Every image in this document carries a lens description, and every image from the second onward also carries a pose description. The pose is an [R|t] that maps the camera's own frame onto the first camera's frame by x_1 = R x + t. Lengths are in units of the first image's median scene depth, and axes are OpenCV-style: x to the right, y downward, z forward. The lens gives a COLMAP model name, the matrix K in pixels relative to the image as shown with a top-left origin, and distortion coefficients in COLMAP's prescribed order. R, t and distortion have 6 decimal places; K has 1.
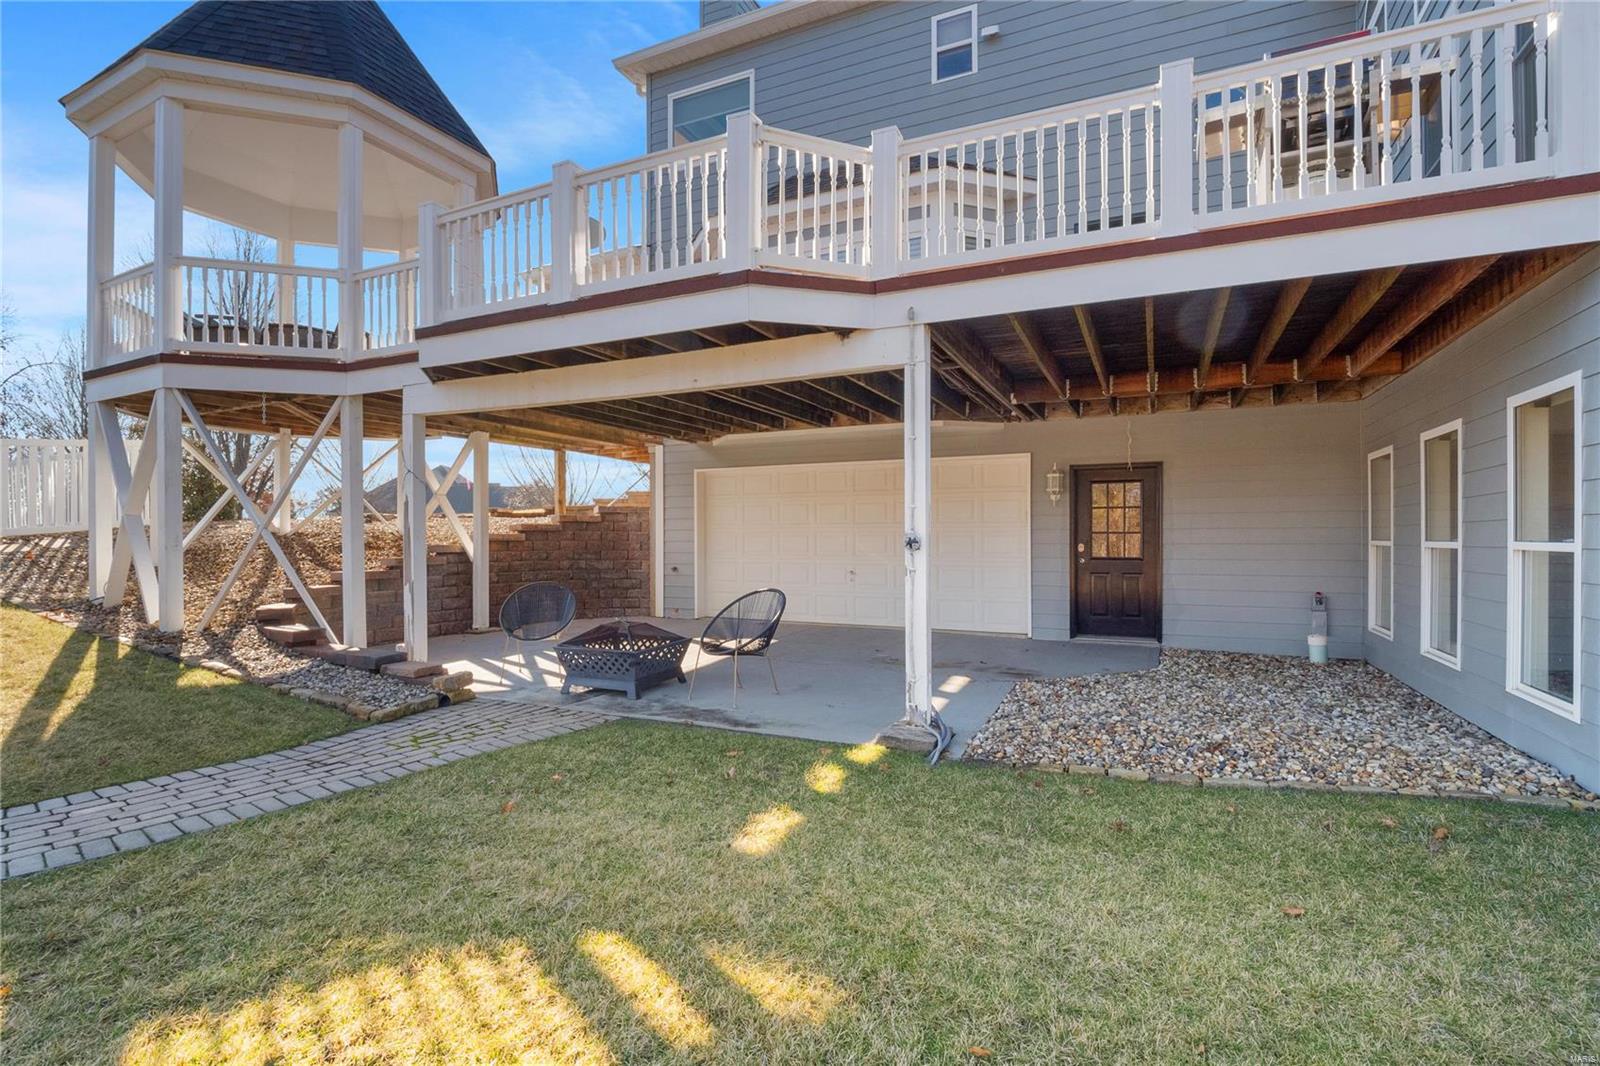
lens RADIAL K [[769.8, 0, 797.1], [0, 769.8, 531.6], [0, 0, 1]] dist [0.003319, 0.000312]
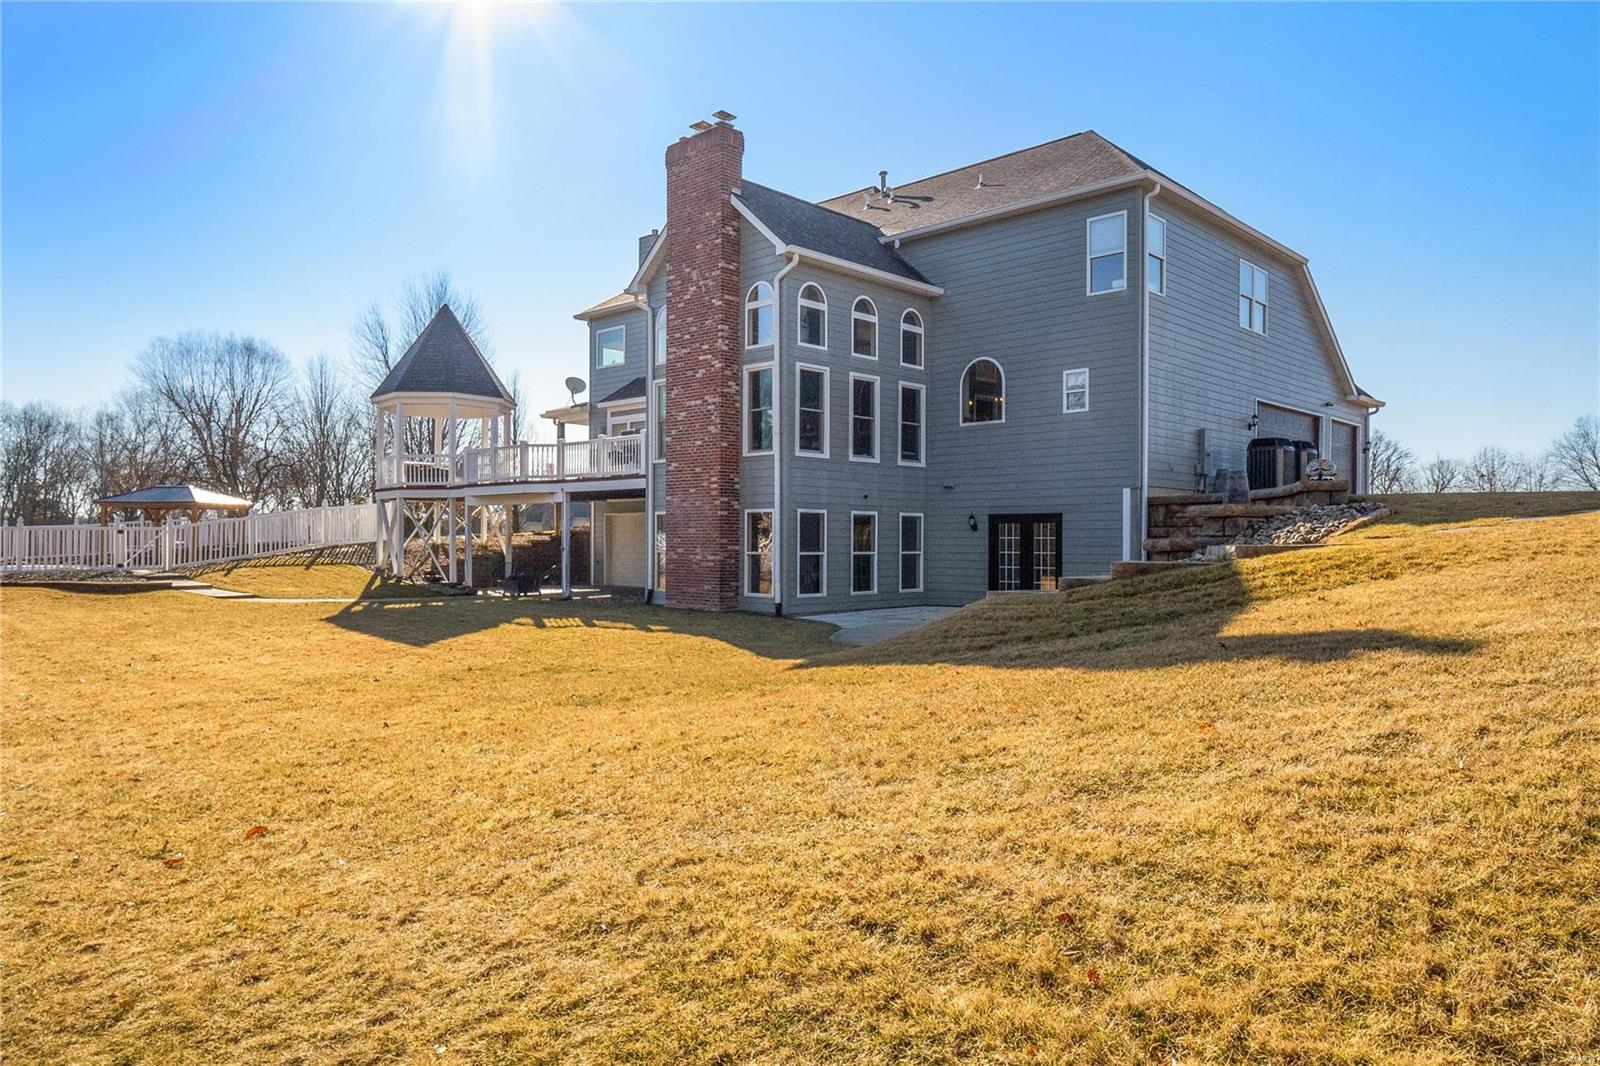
lens RADIAL K [[1074.1, 0, 799.8], [0, 1074.1, 543.0], [0, 0, 1]] dist [0.003785, 0.001001]
pose [[0.952913, 0.006364, -0.303176, 1.811074], [-0.005703, 0.999979, 0.003068, -0.017914], [0.303189, -0.001195, 0.952930, -2.351136]]
